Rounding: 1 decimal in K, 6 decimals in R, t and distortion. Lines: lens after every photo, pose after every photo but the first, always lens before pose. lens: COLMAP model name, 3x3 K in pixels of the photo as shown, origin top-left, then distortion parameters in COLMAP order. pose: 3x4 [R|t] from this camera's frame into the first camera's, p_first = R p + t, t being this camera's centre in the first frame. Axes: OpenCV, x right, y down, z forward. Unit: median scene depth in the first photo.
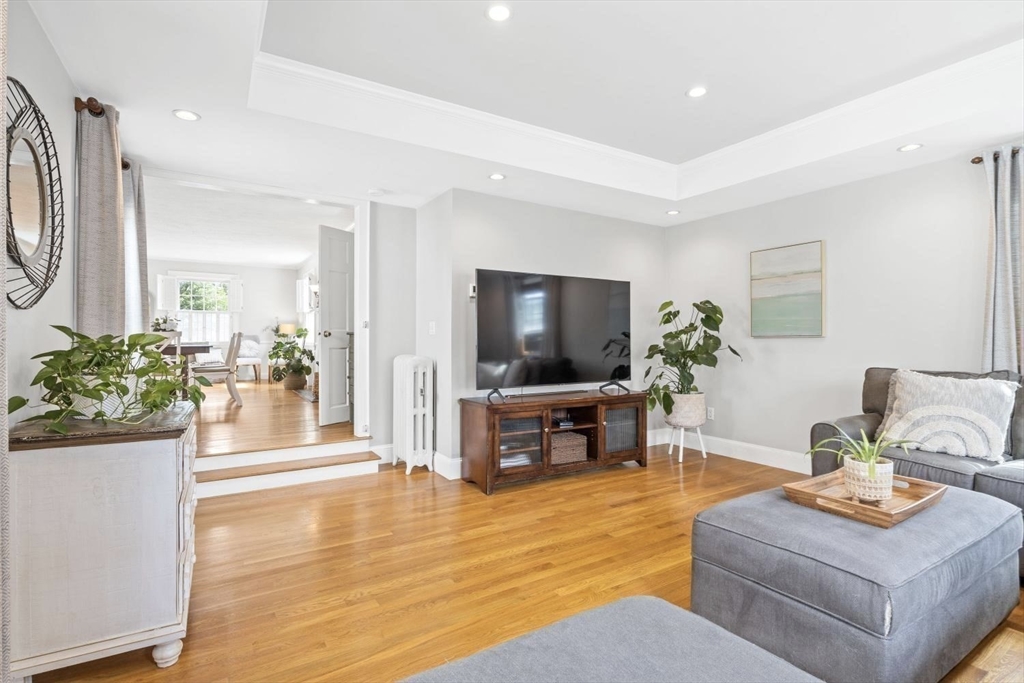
lens RADIAL K [[491.6, 0, 514.7], [0, 491.6, 343.5], [0, 0, 1]] dist [-0.005644, -0.000639]
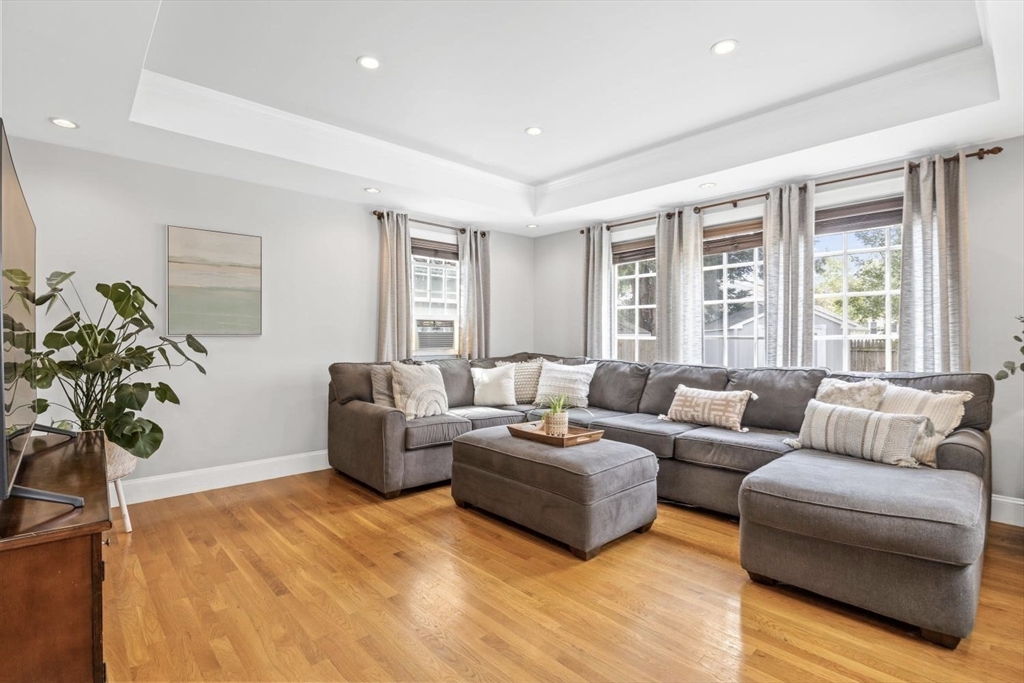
lens RADIAL K [[491.6, 0, 514.4], [0, 491.6, 338.1], [0, 0, 1]] dist [-0.005644, -0.000639]
pose [[-0.188919, -0.001724, 0.981991, -0.448513], [0.008043, 0.999962, 0.003303, -0.008950], [-0.981960, 0.008522, -0.188898, 0.727380]]
